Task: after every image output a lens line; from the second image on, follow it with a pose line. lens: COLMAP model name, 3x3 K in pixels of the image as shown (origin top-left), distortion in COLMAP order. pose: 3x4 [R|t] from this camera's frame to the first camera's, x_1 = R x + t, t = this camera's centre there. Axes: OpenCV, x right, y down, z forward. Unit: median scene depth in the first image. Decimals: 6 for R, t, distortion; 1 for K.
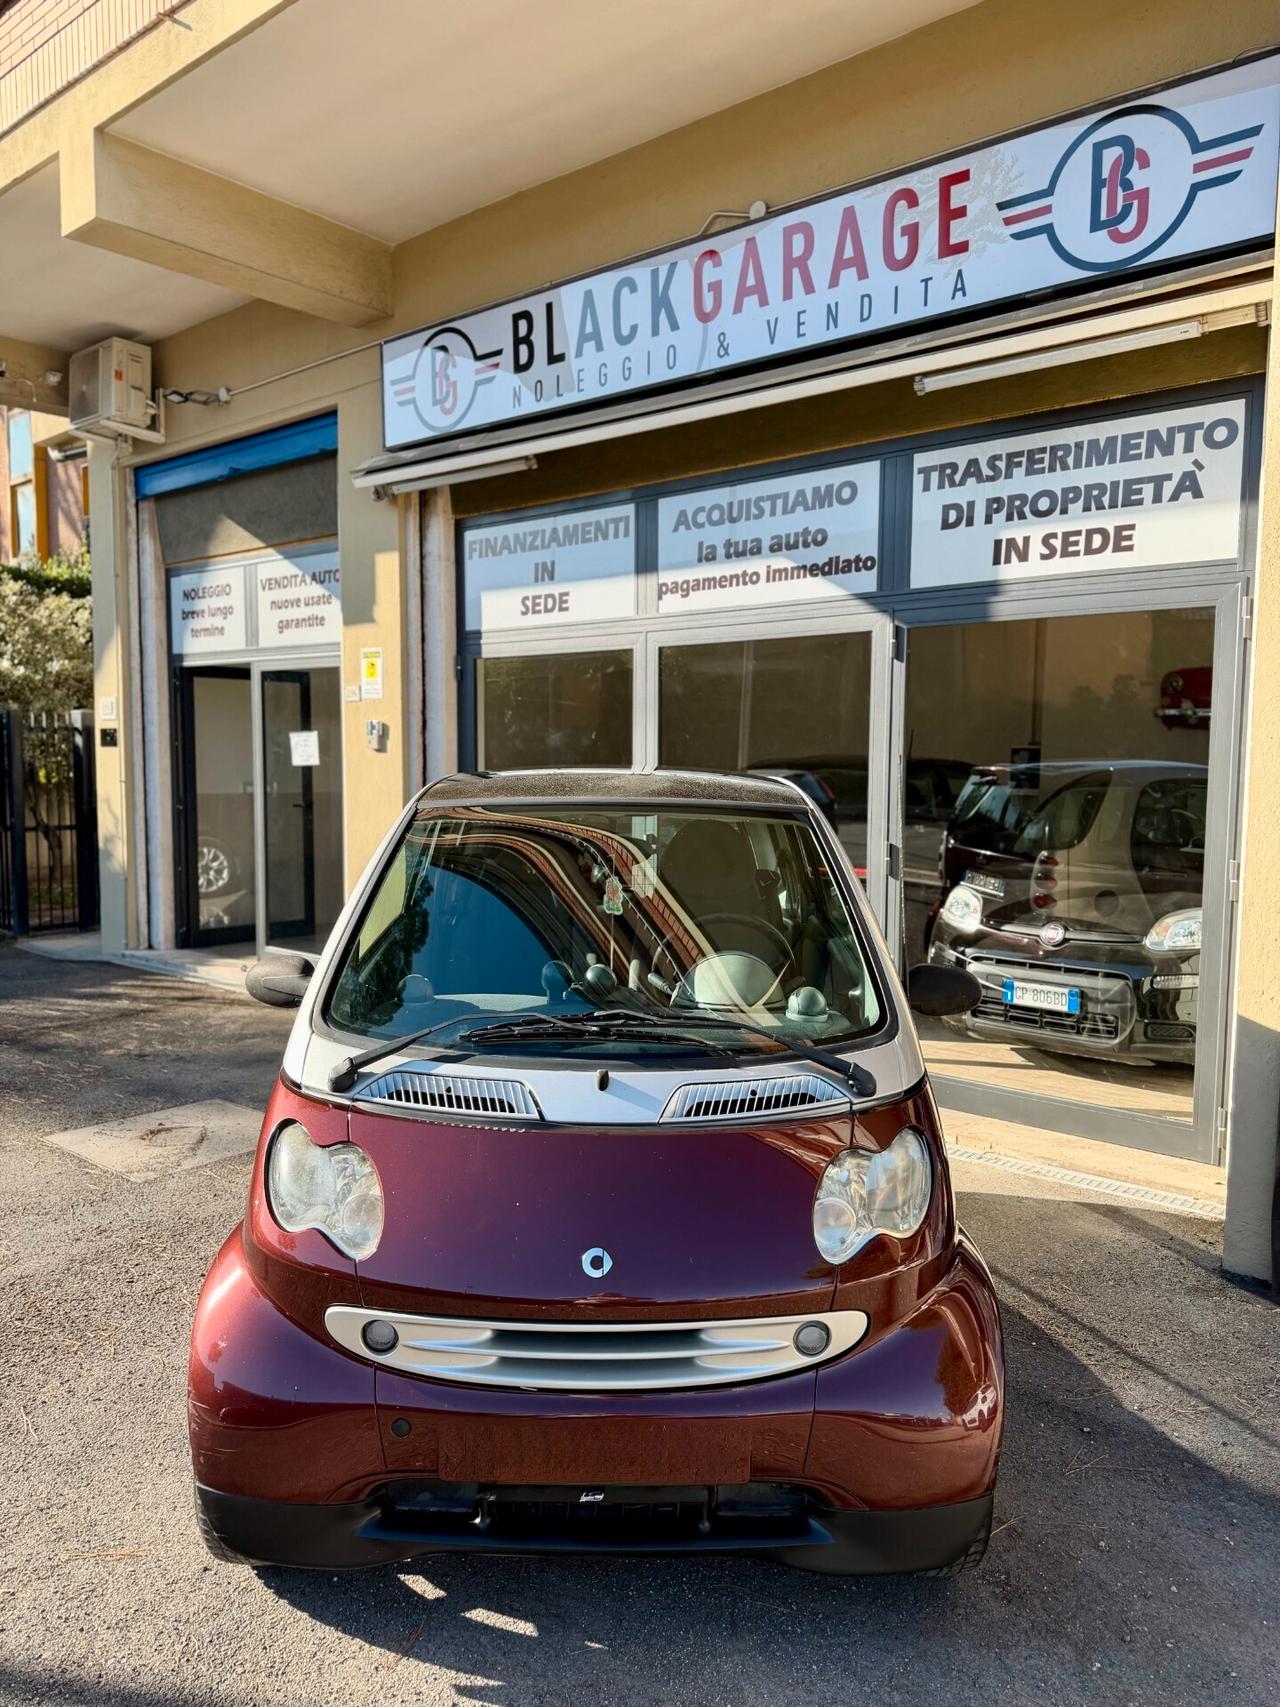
lens RADIAL K [[1198.8, 0, 629.6], [0, 1198.8, 869.0], [0, 0, 1]] dist [0.028438, -0.046849]
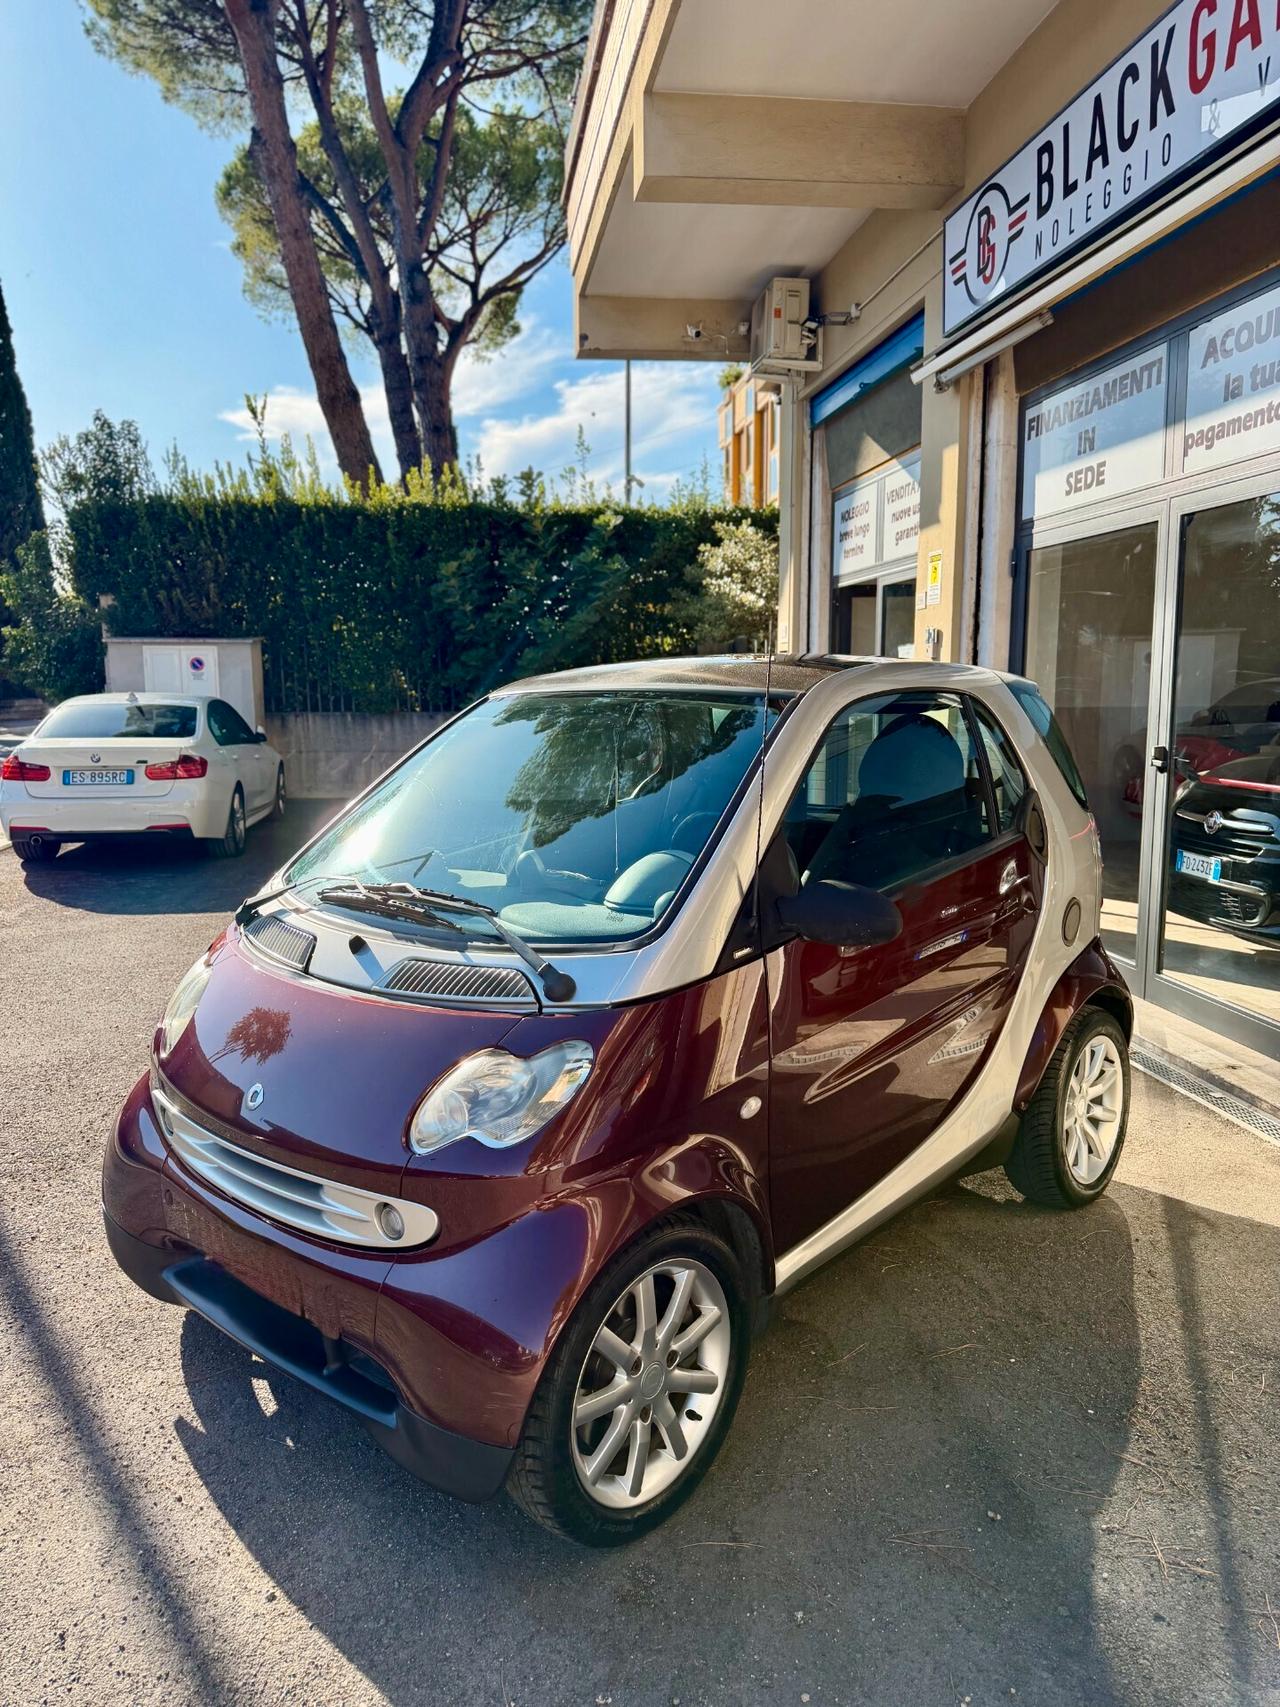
lens RADIAL K [[1206.3, 0, 624.6], [0, 1206.3, 866.2], [0, 0, 1]] dist [0.008217, -0.016090]
pose [[0.745957, 0.081466, -0.660992, 0.364275], [-0.043643, 0.996337, 0.073543, 0.008693], [0.664562, -0.026012, 0.746780, 0.158613]]
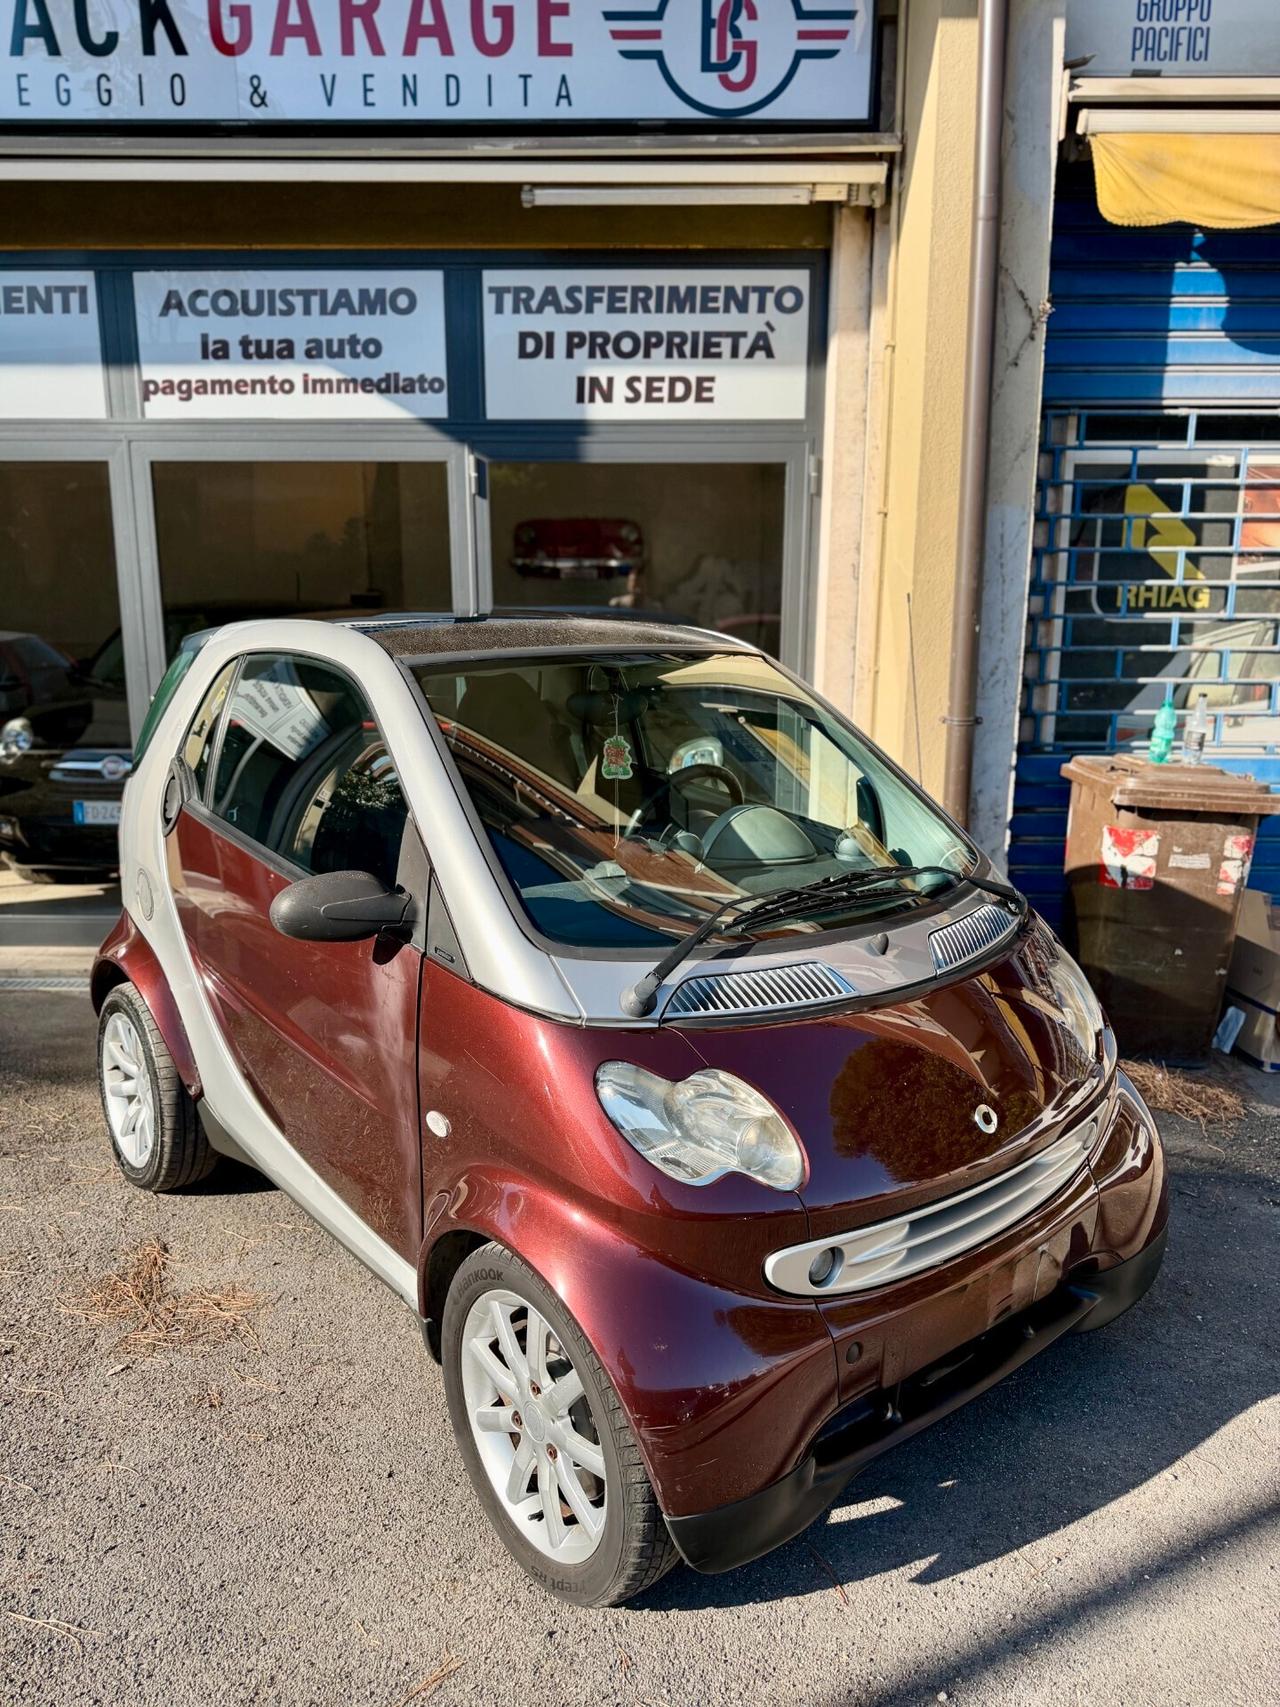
lens RADIAL K [[1206.3, 0, 635.1], [0, 1206.3, 863.8], [0, 0, 1]] dist [0.008217, -0.016090]
pose [[0.770837, -0.138699, 0.621749, -0.324545], [0.062786, 0.987799, 0.142516, -0.014550], [-0.633930, -0.070820, 0.770141, 0.170278]]
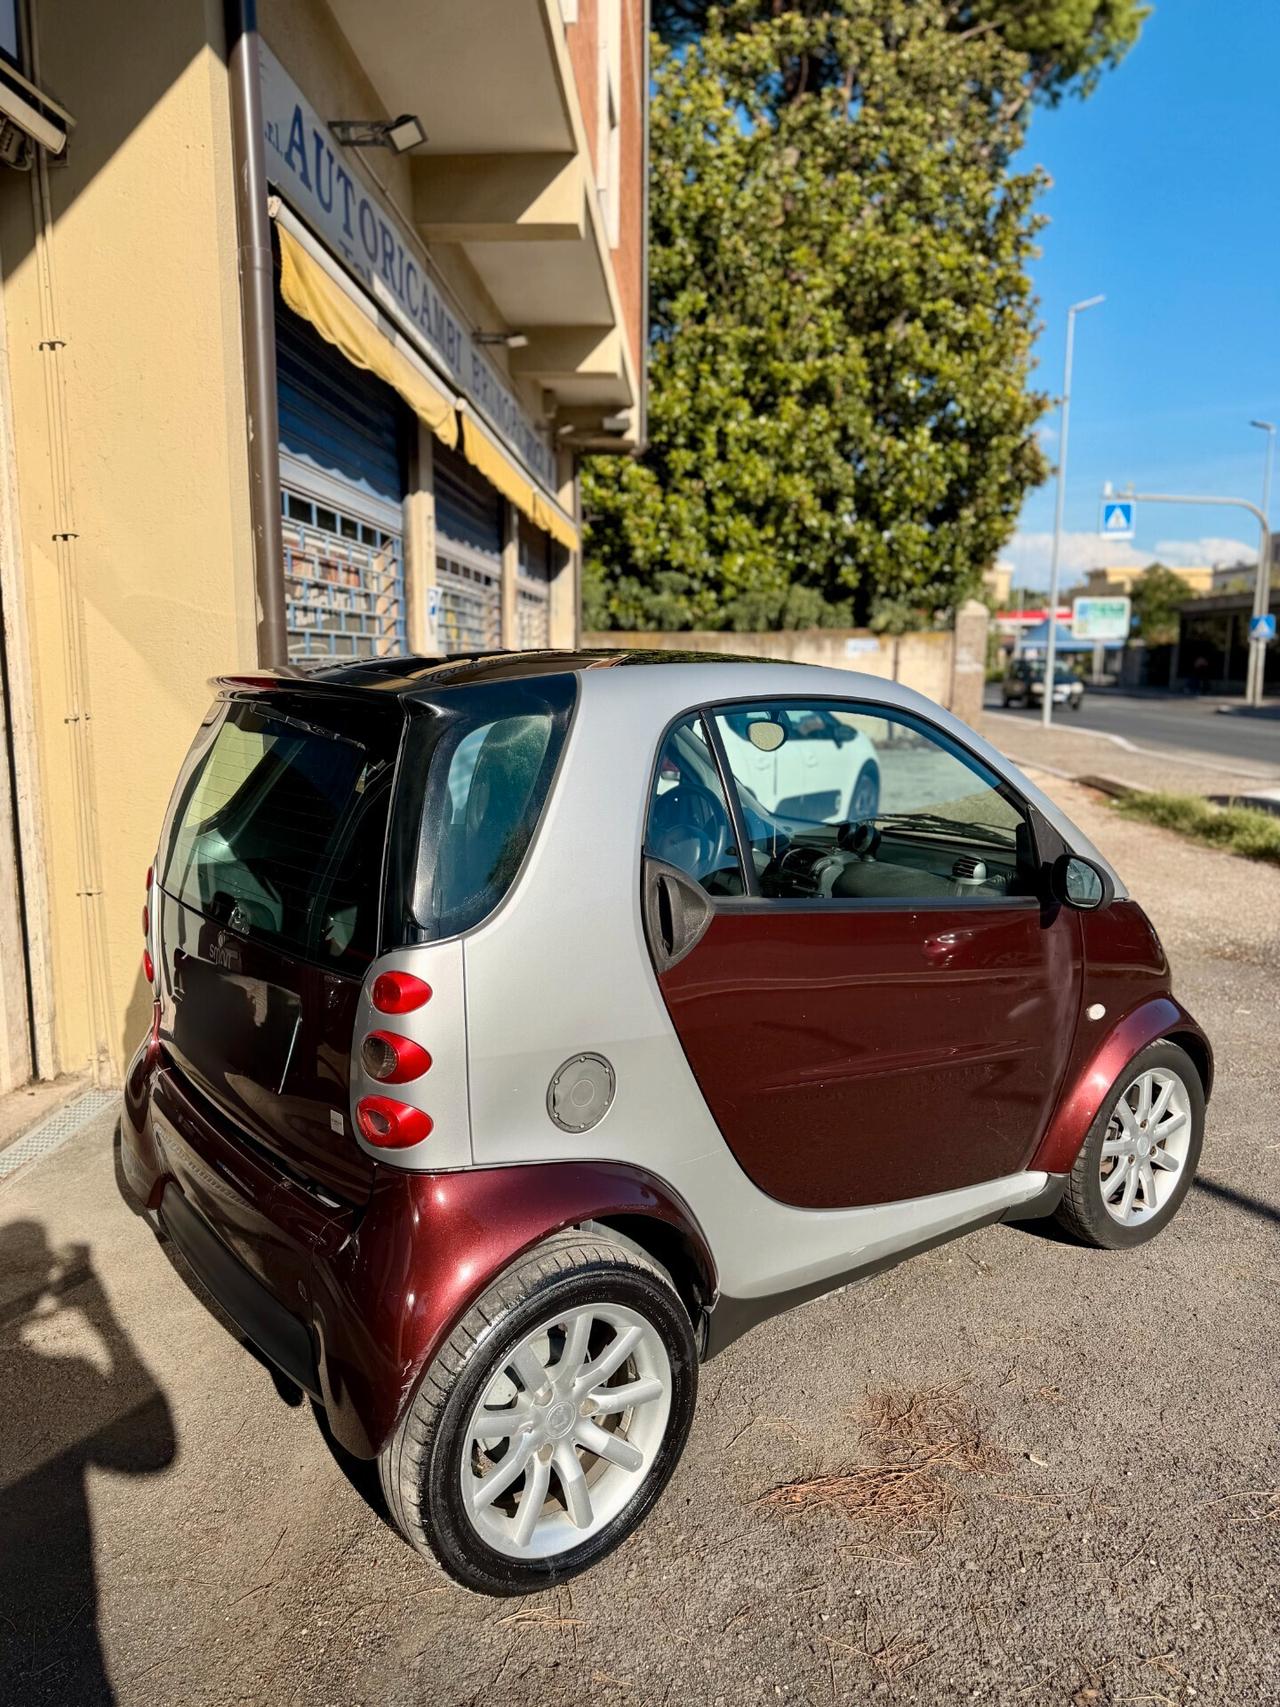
lens RADIAL K [[1206.3, 0, 646.7], [0, 1206.3, 860.6], [0, 0, 1]] dist [0.008217, -0.016090]
pose [[-0.610062, -0.142894, 0.779362, -0.440604], [0.059075, 0.972664, 0.224578, -0.083305], [-0.790149, 0.183048, -0.584943, 0.978441]]
